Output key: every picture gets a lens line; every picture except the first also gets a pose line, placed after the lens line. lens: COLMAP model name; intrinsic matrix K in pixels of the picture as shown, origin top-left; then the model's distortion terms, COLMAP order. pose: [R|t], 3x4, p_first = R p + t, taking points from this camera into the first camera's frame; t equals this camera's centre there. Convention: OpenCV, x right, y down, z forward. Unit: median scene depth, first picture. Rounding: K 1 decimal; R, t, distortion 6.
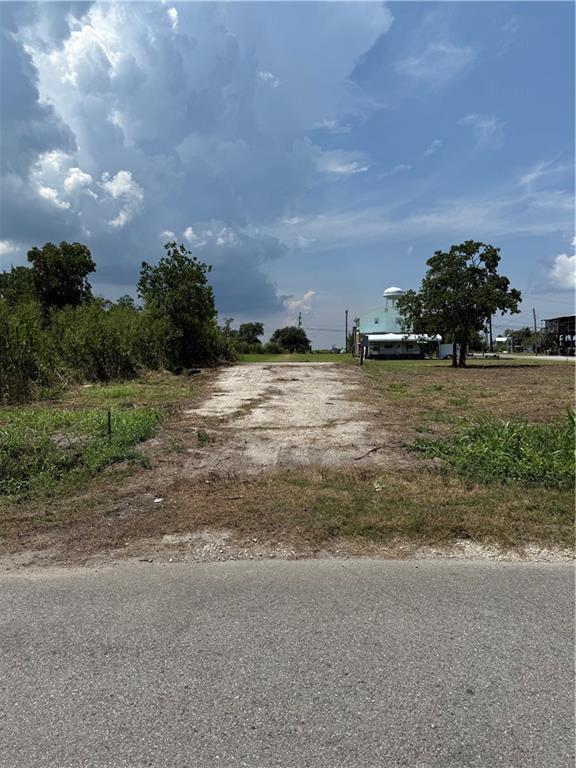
lens RADIAL K [[546.3, 0, 275.5], [0, 546.3, 383.4], [0, 0, 1]] dist [0.076714, -0.089790]
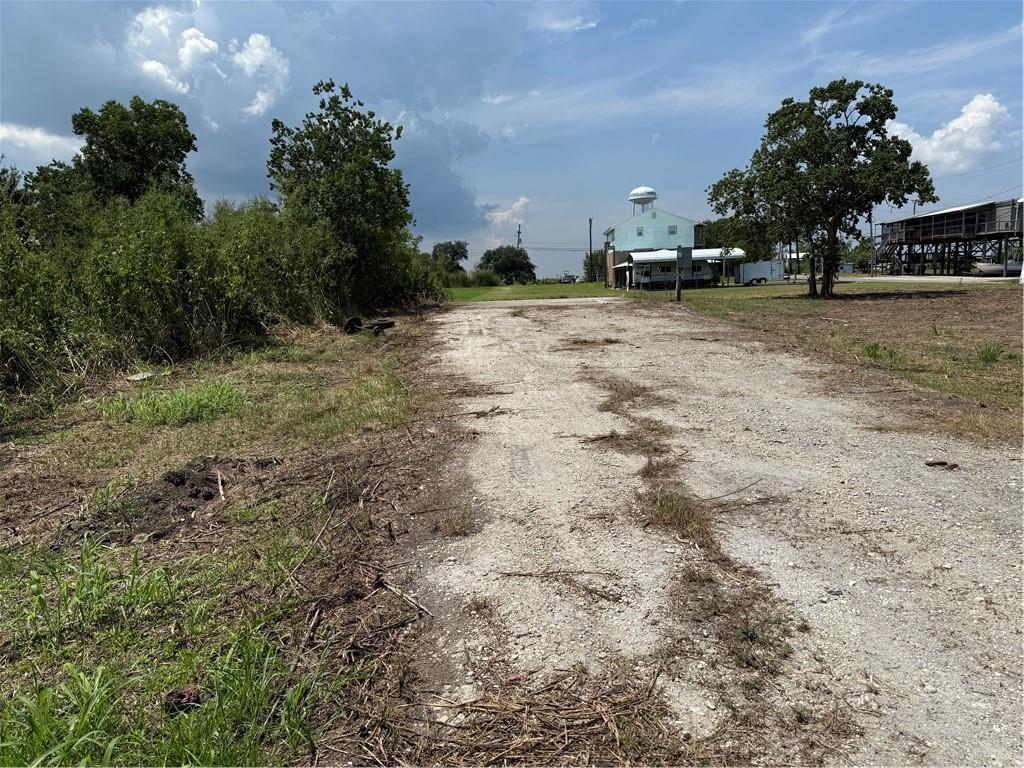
lens RADIAL K [[728.4, 0, 498.2], [0, 728.4, 384.4], [0, 0, 1]] dist [0.076714, -0.089790]
pose [[0.999148, -0.033562, 0.024031, -0.039863], [0.031530, 0.996260, 0.080442, -0.012063], [-0.026641, -0.079616, 0.996470, 0.209228]]
